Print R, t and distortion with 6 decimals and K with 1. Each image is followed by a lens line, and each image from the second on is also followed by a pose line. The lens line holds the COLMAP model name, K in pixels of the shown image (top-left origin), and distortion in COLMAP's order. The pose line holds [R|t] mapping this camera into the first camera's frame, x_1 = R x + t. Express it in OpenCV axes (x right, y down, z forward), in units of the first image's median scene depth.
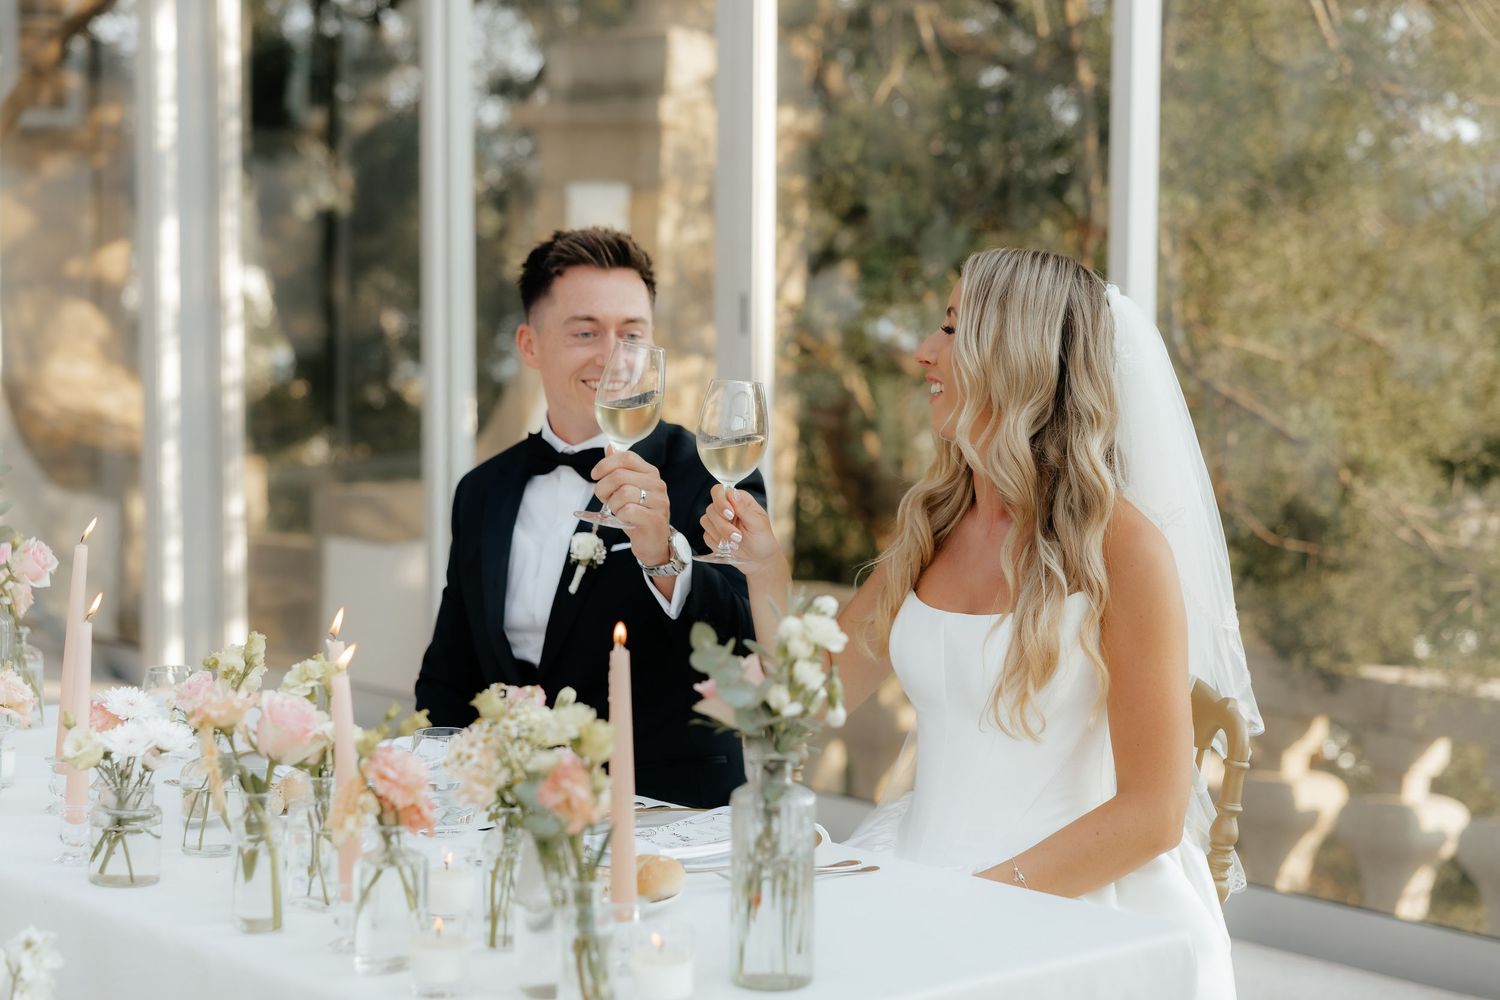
lens RADIAL K [[2913.8, 0, 751.0], [0, 2913.8, 499.2], [0, 0, 1]] dist [0.019172, 0.000000]
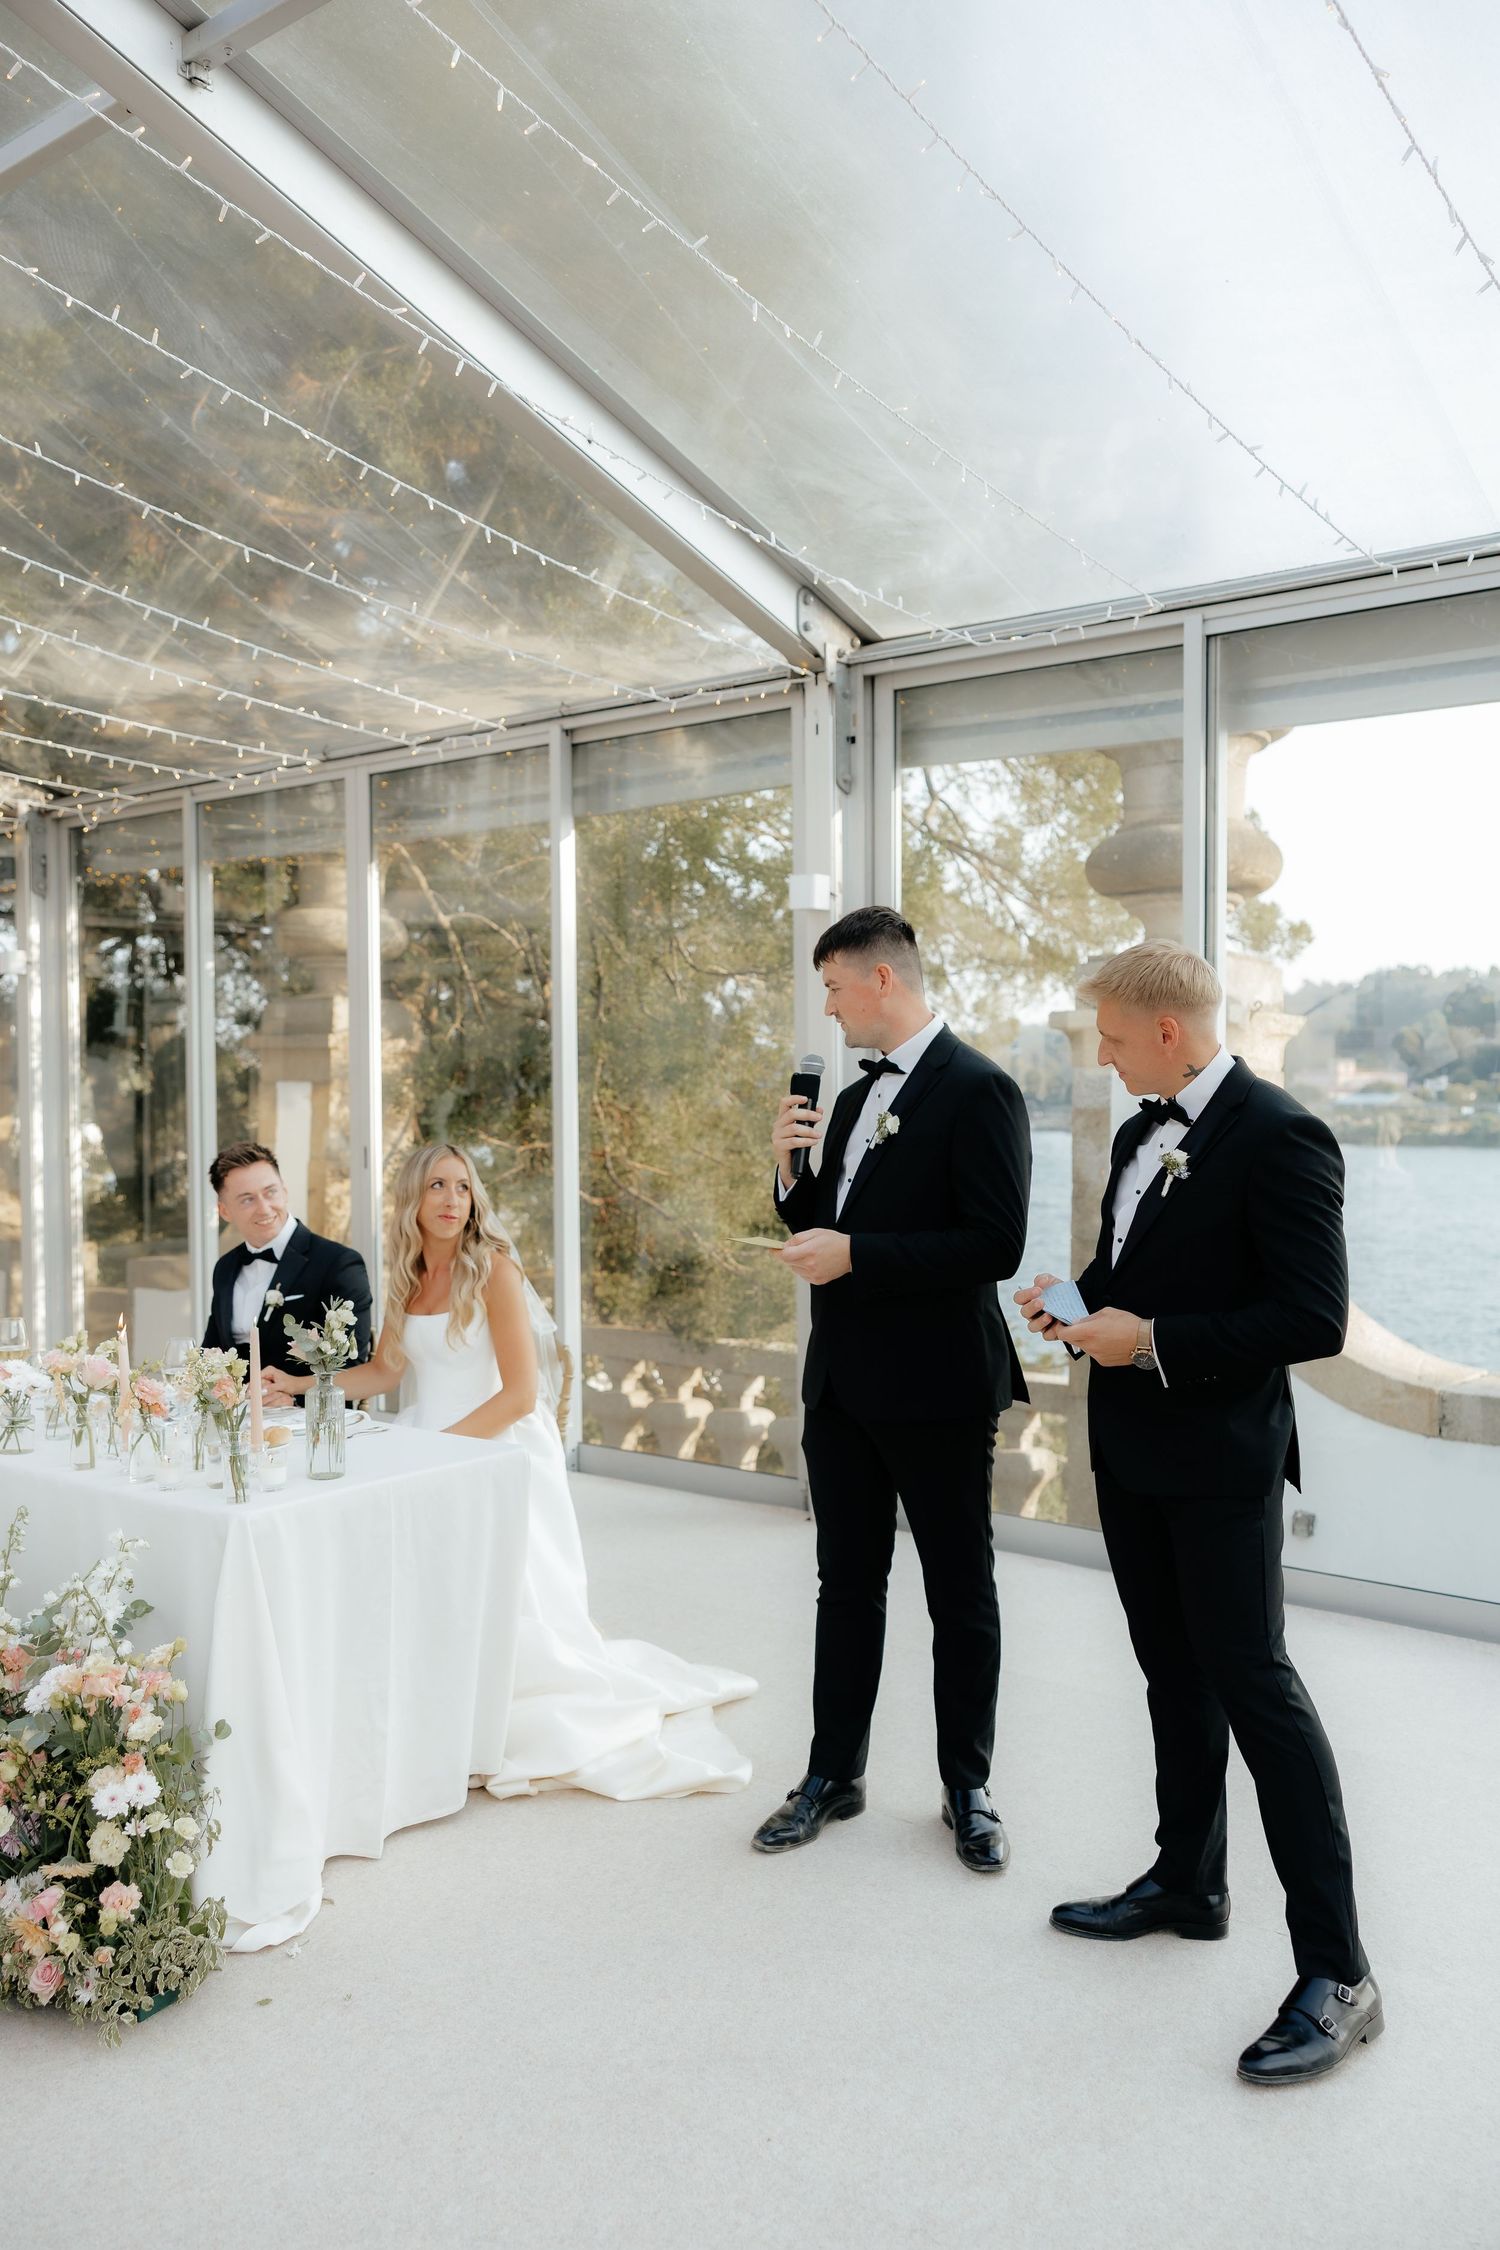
lens RADIAL K [[1746.5, 0, 744.1], [0, 1746.5, 1119.4], [0, 0, 1]] dist [0.014756, -0.008585]
pose [[0.982320, -0.014358, 0.186657, 0.024529], [0.028491, 0.996906, -0.073254, 0.000367], [-0.185028, 0.077277, 0.979690, -0.125792]]
